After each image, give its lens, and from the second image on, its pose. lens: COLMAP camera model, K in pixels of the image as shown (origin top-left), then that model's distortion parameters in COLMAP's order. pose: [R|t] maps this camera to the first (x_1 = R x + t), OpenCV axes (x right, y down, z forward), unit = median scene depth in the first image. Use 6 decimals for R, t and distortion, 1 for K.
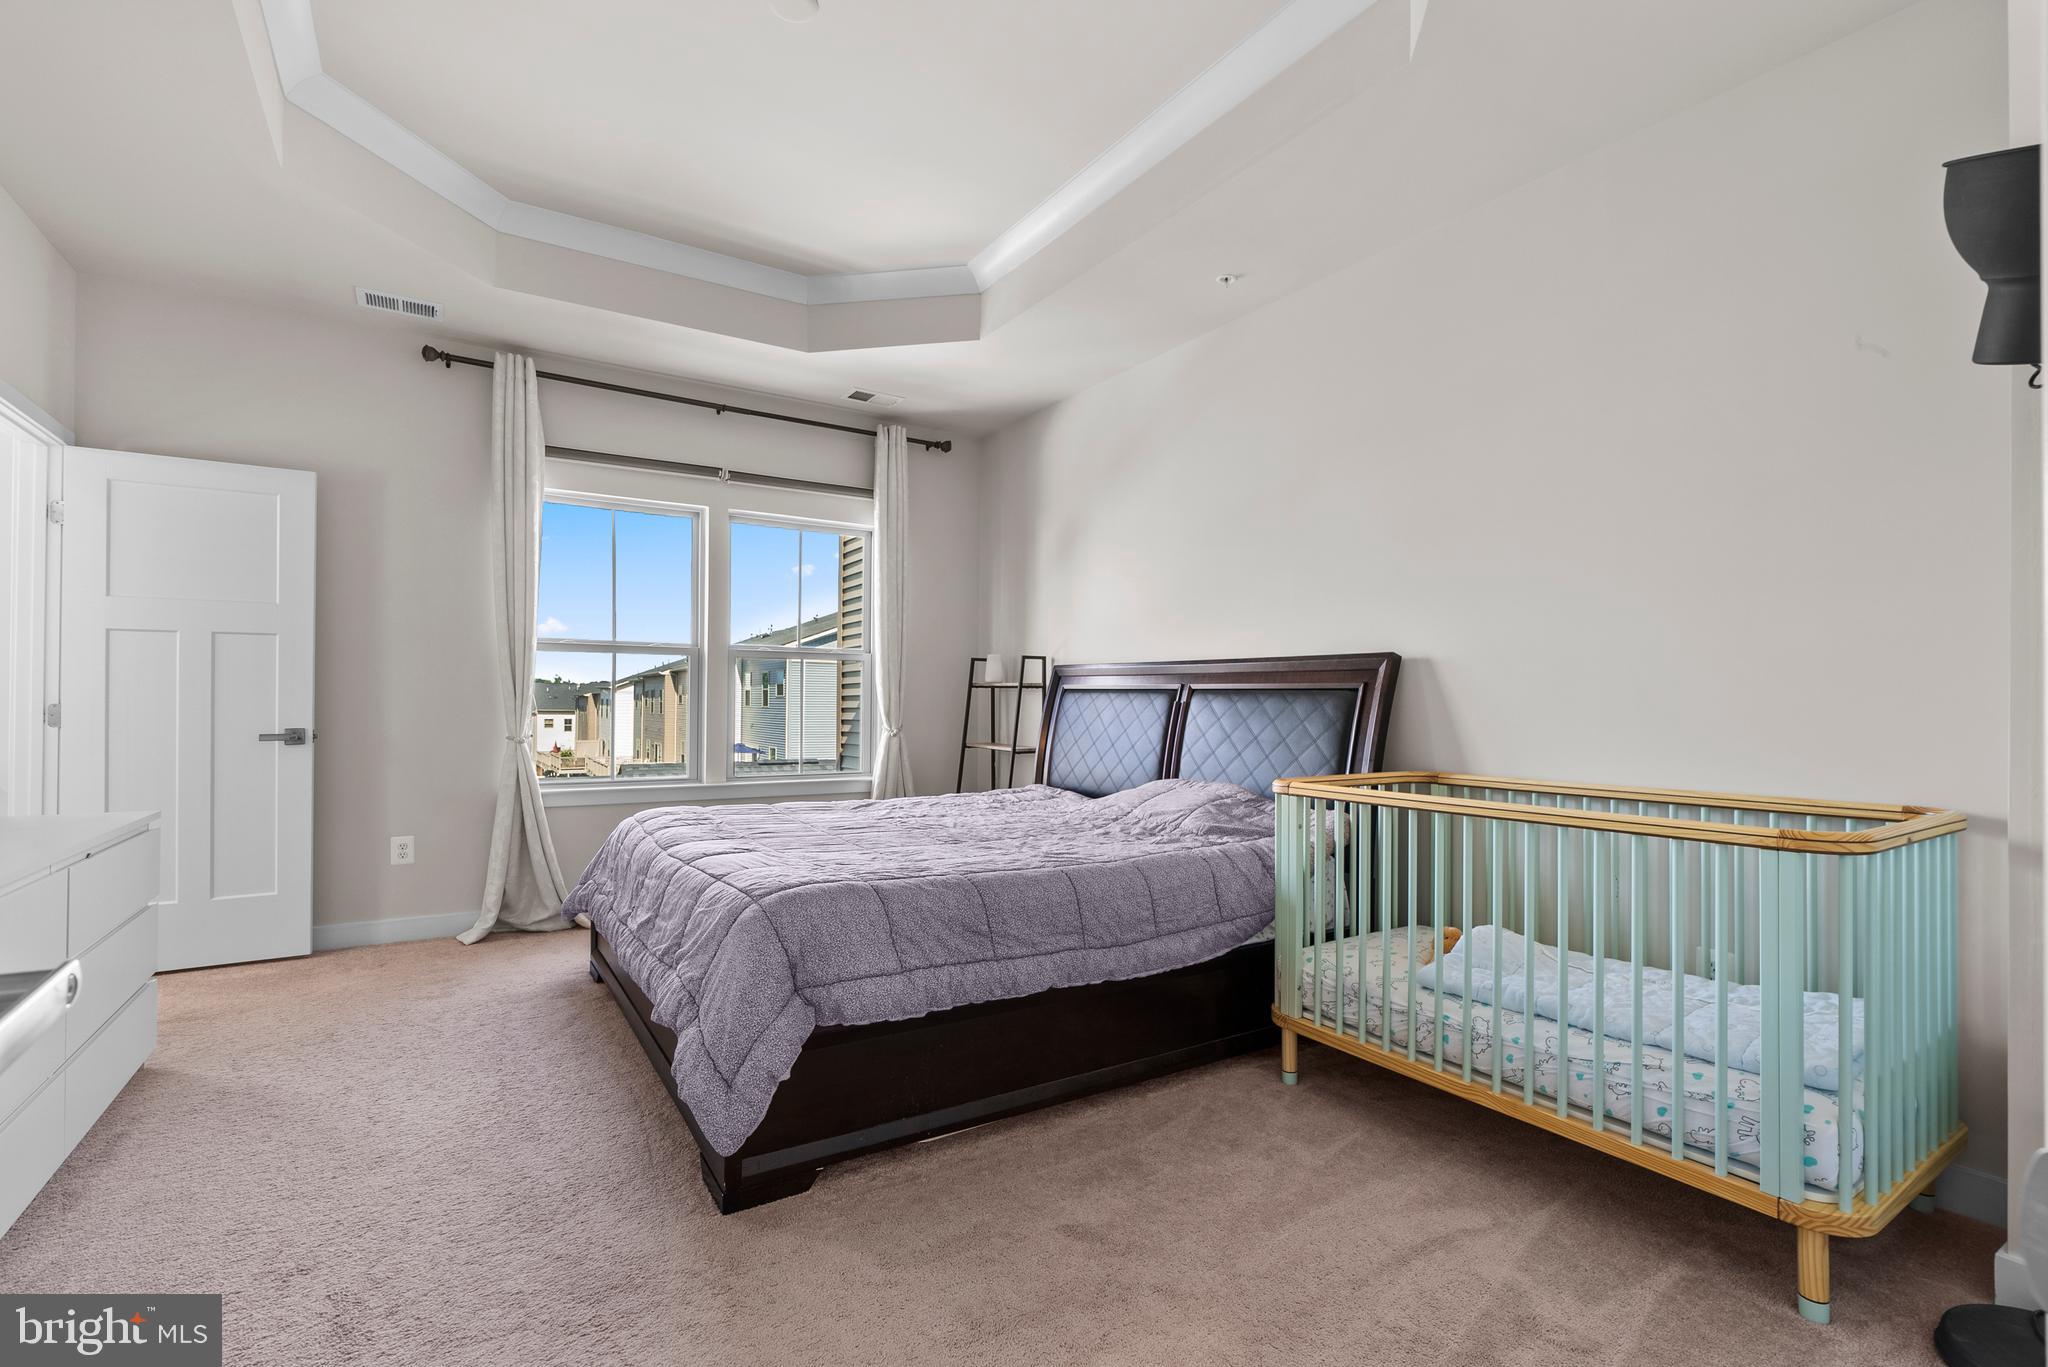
lens RADIAL K [[928.2, 0, 1026.5], [0, 928.2, 697.5], [0, 0, 1]] dist [-0.014802, 0.007204]
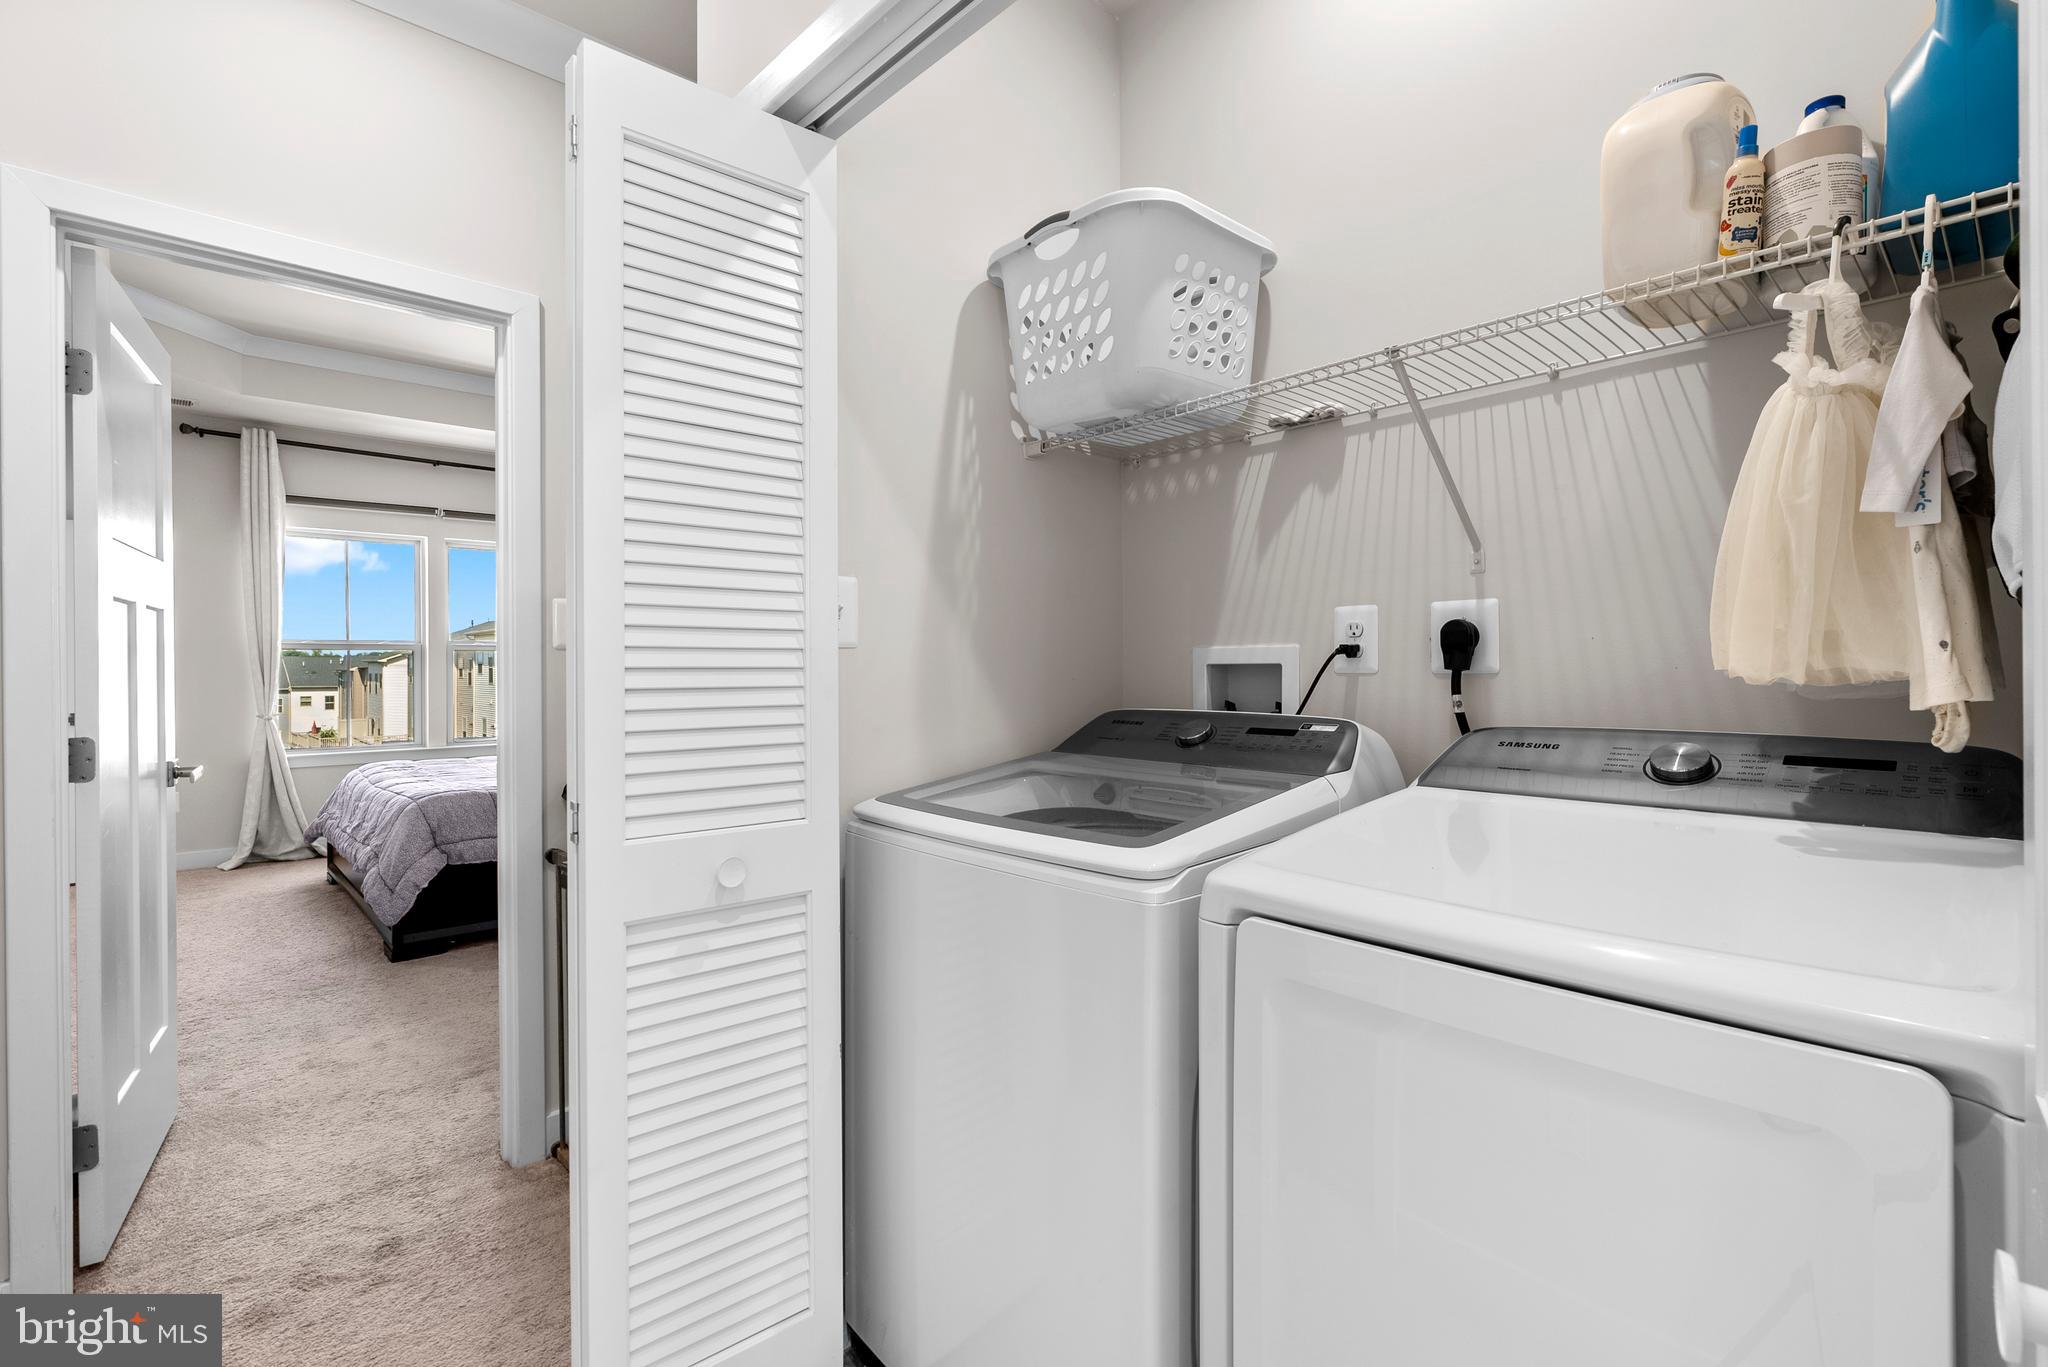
lens RADIAL K [[928.2, 0, 1023.2], [0, 928.2, 668.0], [0, 0, 1]] dist [-0.014802, 0.007204]
pose [[0.982965, -0.013862, 0.183272, 0.282762], [0.013058, 0.999899, 0.005594, -0.018886], [-0.183331, -0.003106, 0.983046, -0.512259]]
